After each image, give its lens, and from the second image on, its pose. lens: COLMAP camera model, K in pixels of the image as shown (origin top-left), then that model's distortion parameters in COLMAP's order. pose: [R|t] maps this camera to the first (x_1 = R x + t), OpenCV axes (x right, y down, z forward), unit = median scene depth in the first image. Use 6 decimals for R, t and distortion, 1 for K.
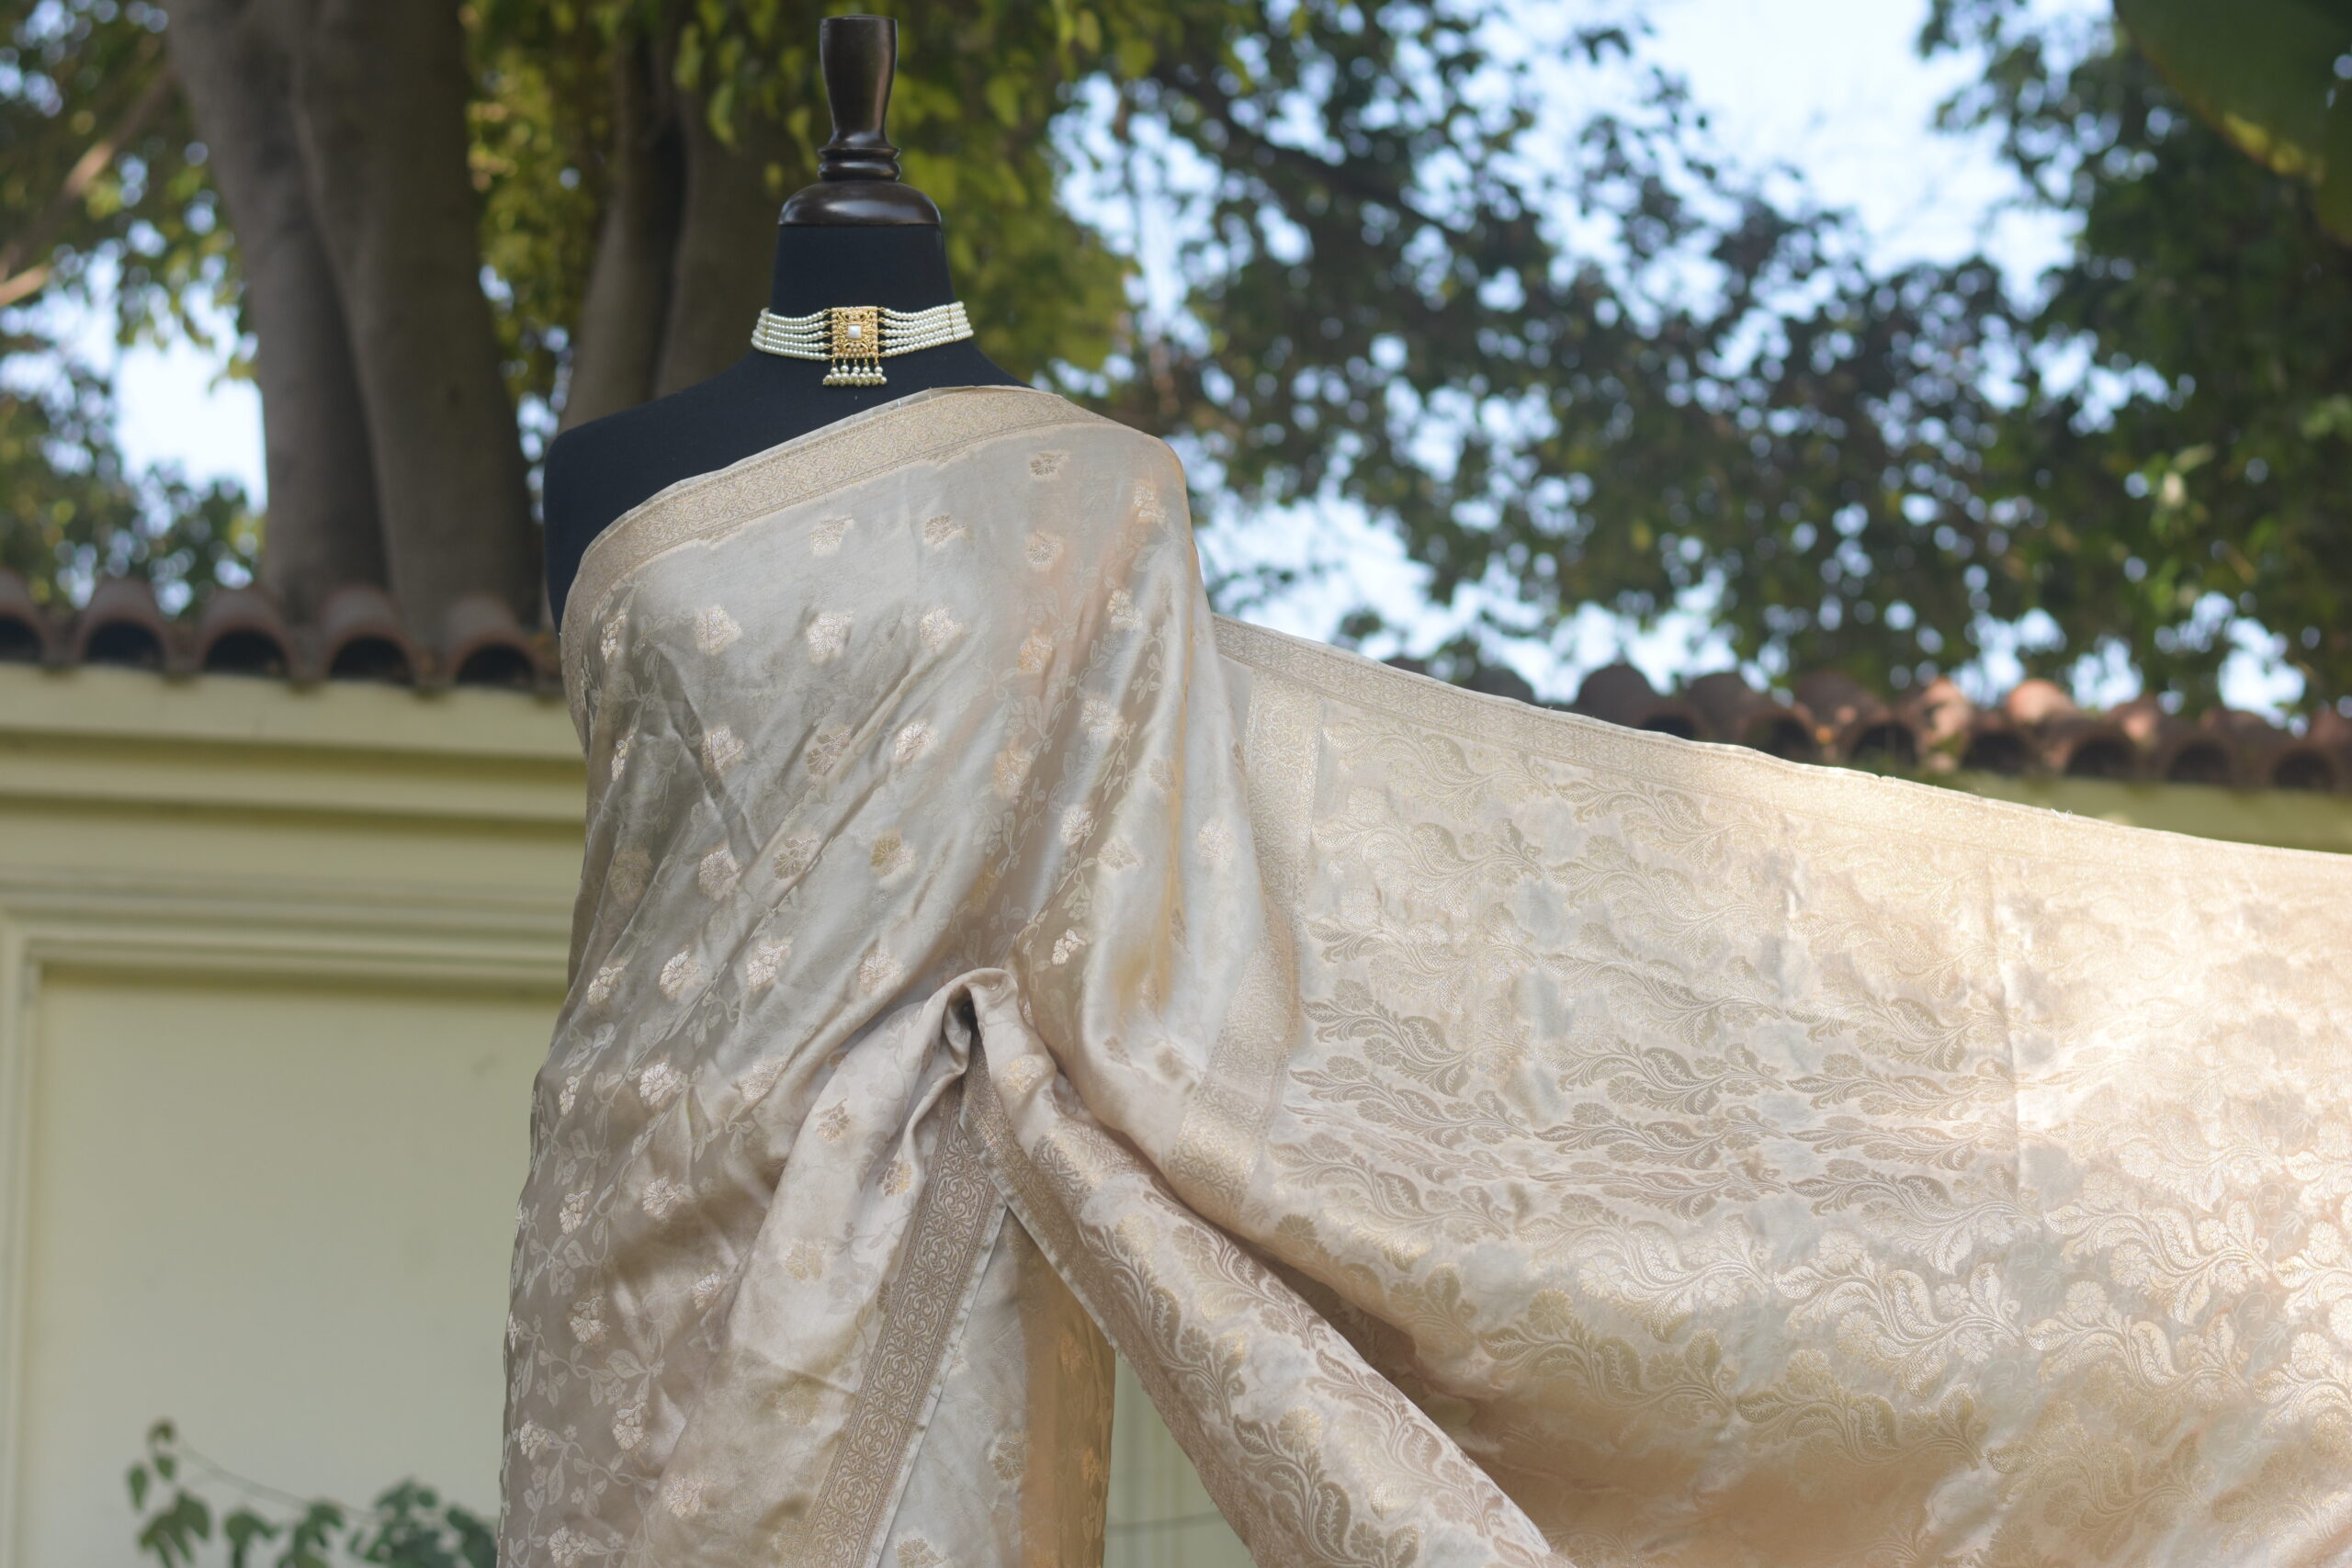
lens RADIAL K [[5751.9, 0, 1169.6], [0, 5751.9, 788.4], [0, 0, 1]] dist [-0.071662, 0.000000]
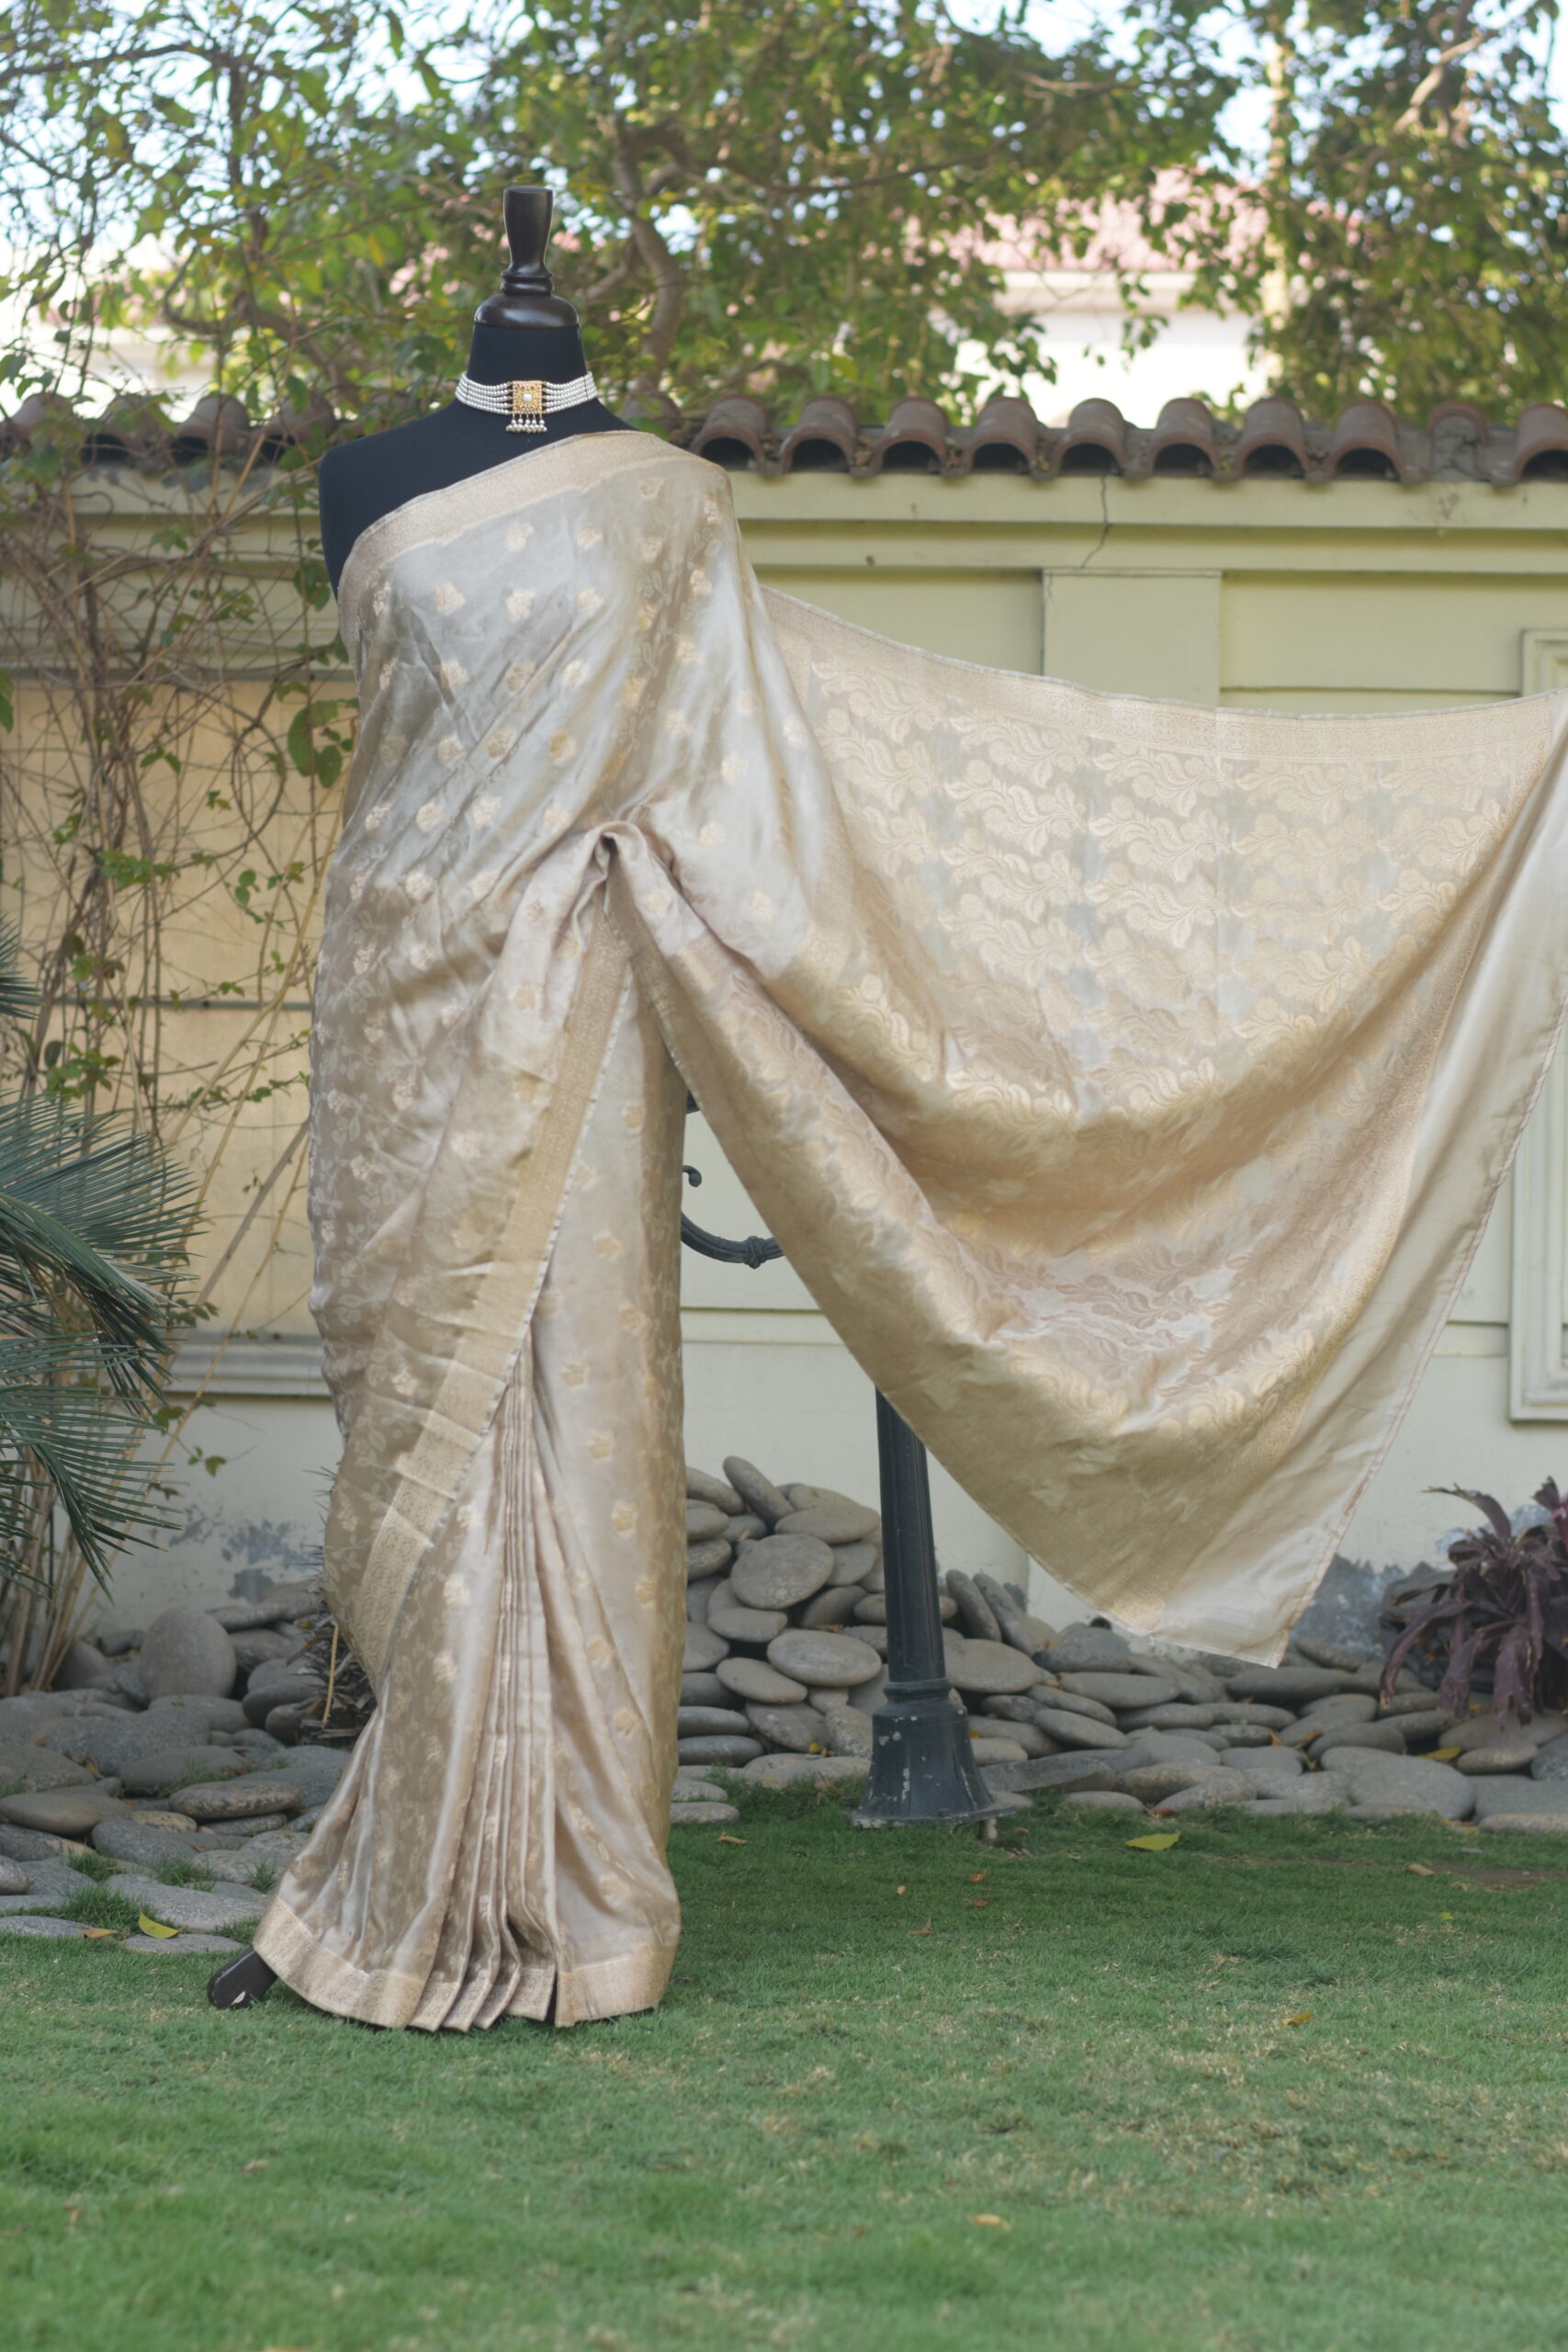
lens RADIAL K [[5751.9, 0, 792.9], [0, 5751.9, 1158.3], [0, 0, 1]] dist [-0.071662, 0.000000]
pose [[0.997219, 0.001991, 0.074505, -0.101477], [-0.015149, 0.984191, 0.176461, -0.157206], [-0.072976, -0.177099, 0.981484, -0.603036]]
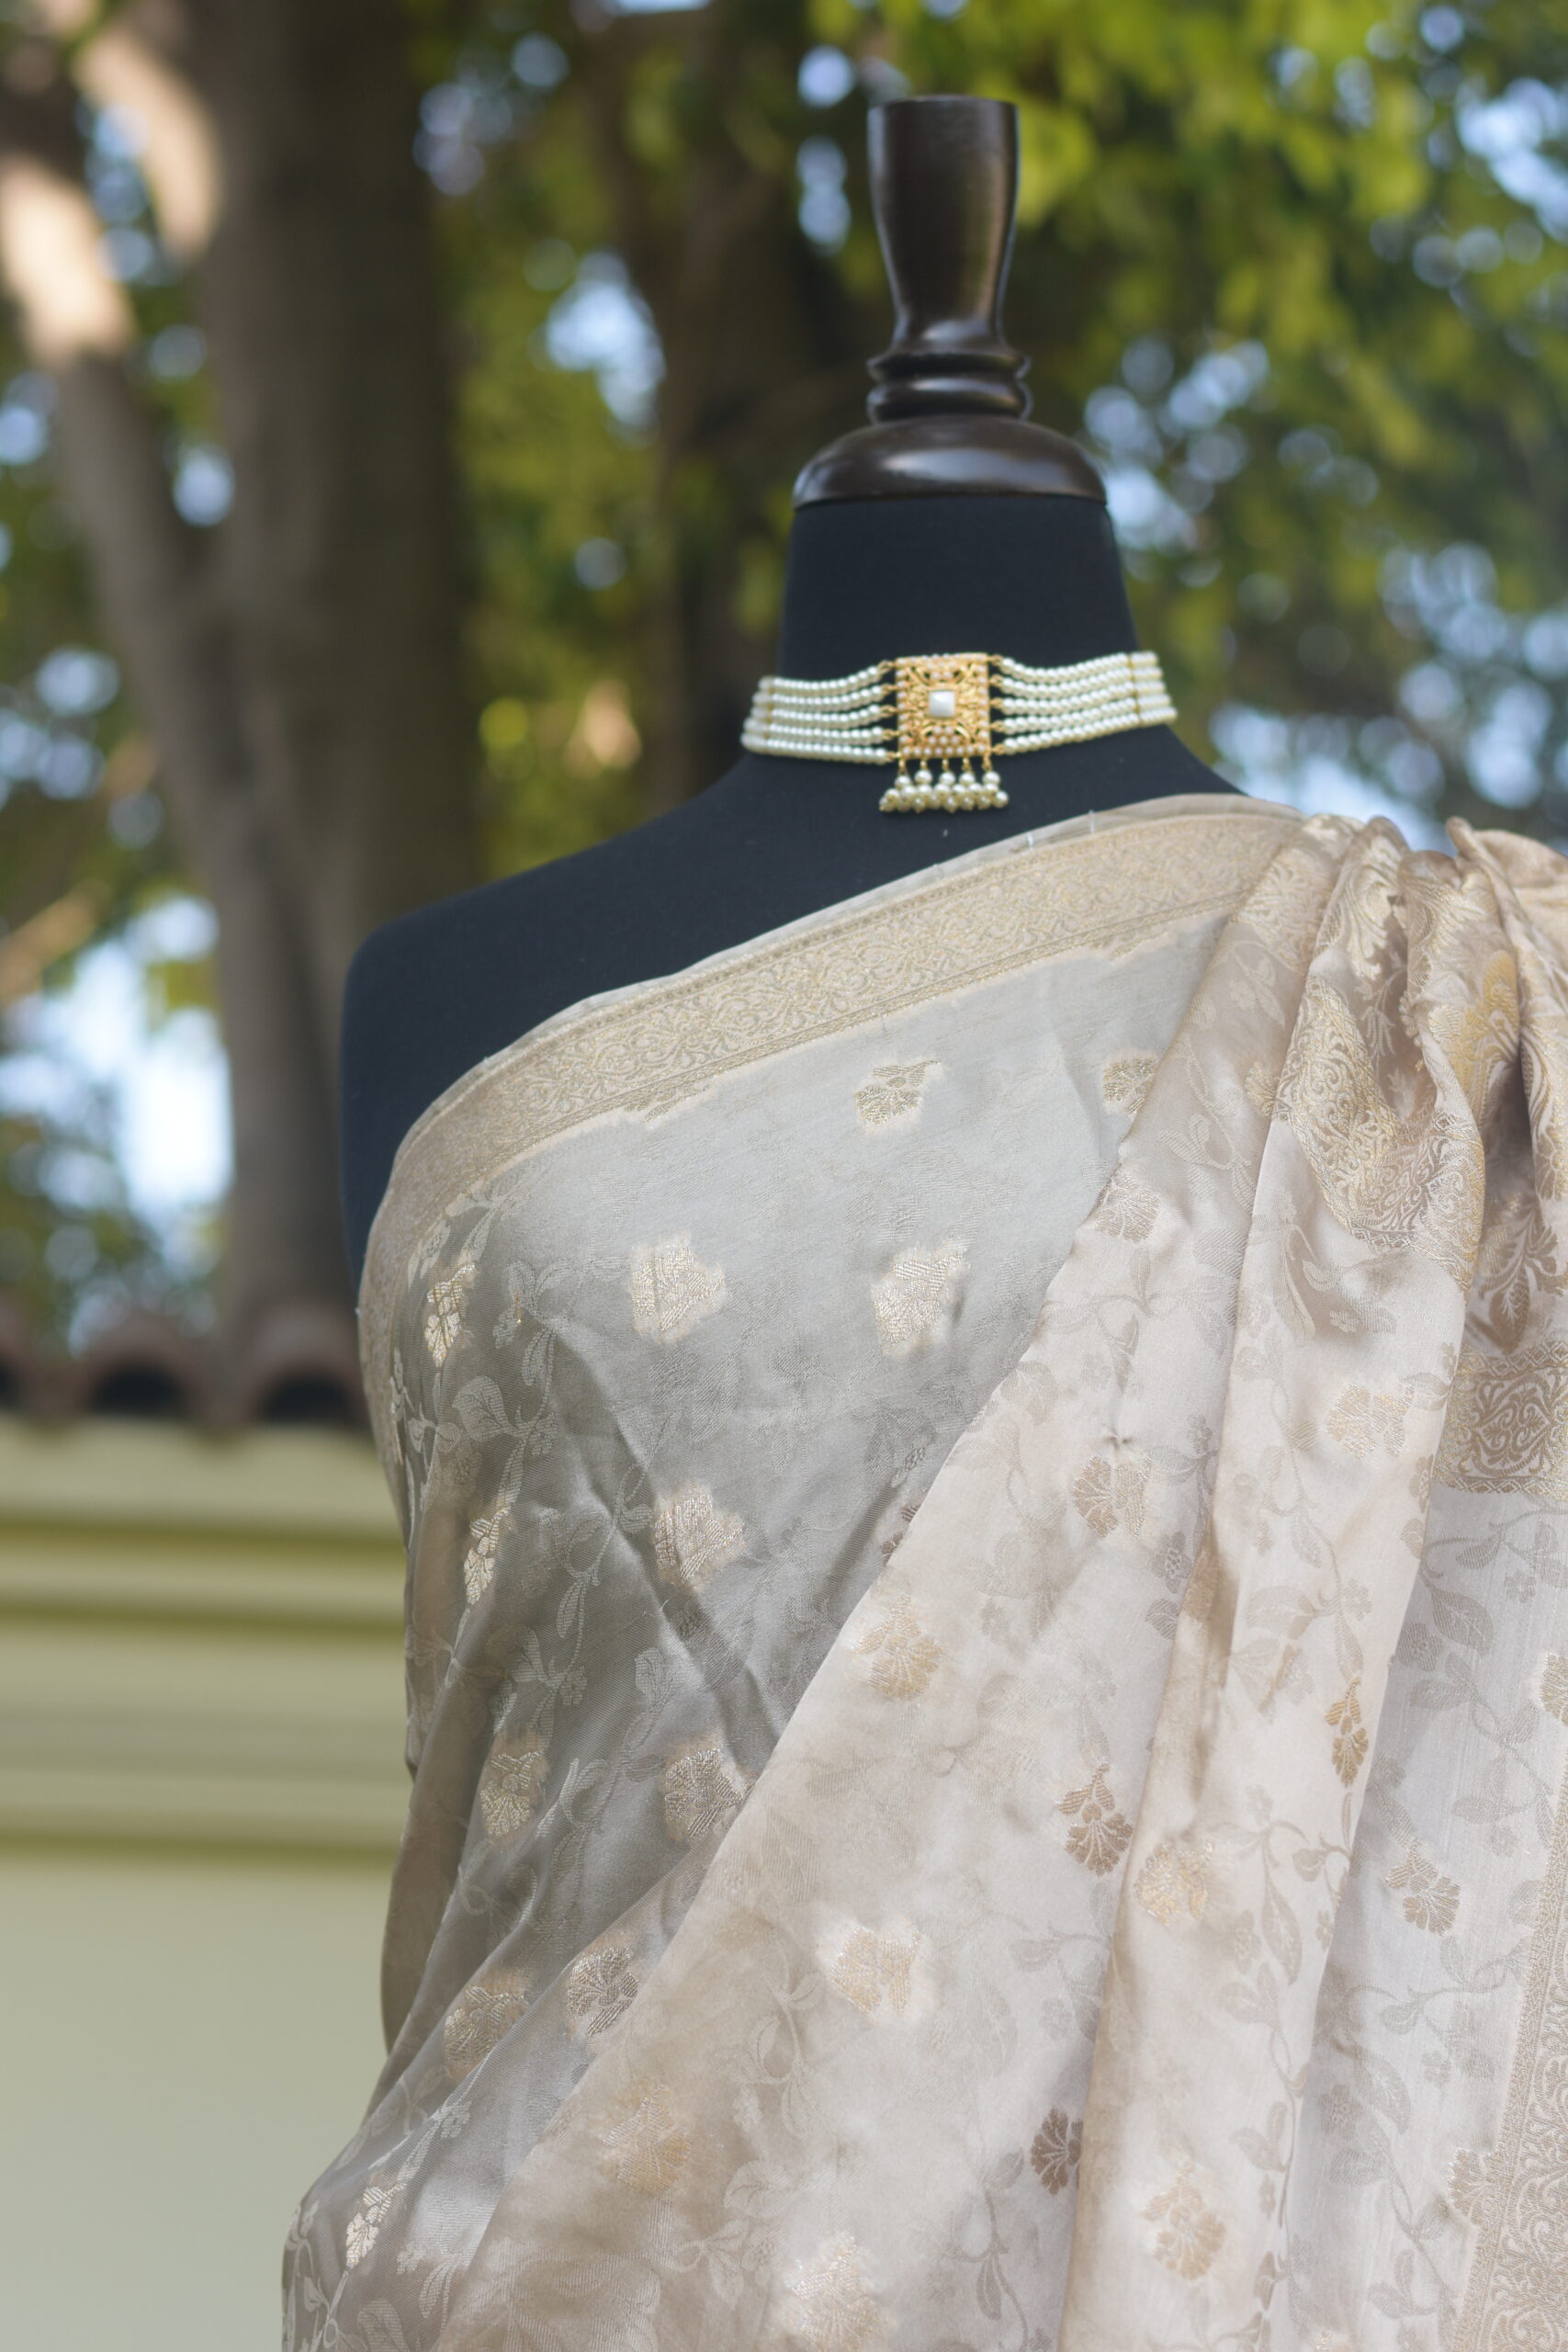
lens RADIAL K [[5751.9, 0, 788.0], [0, 5751.9, 1176.8], [0, 0, 1]] dist [-0.071662, 0.000000]
pose [[0.990914, -0.033183, -0.130342, -0.003222], [0.024708, 0.997506, -0.066109, -0.004360], [0.132210, 0.062288, 0.989263, 0.508192]]
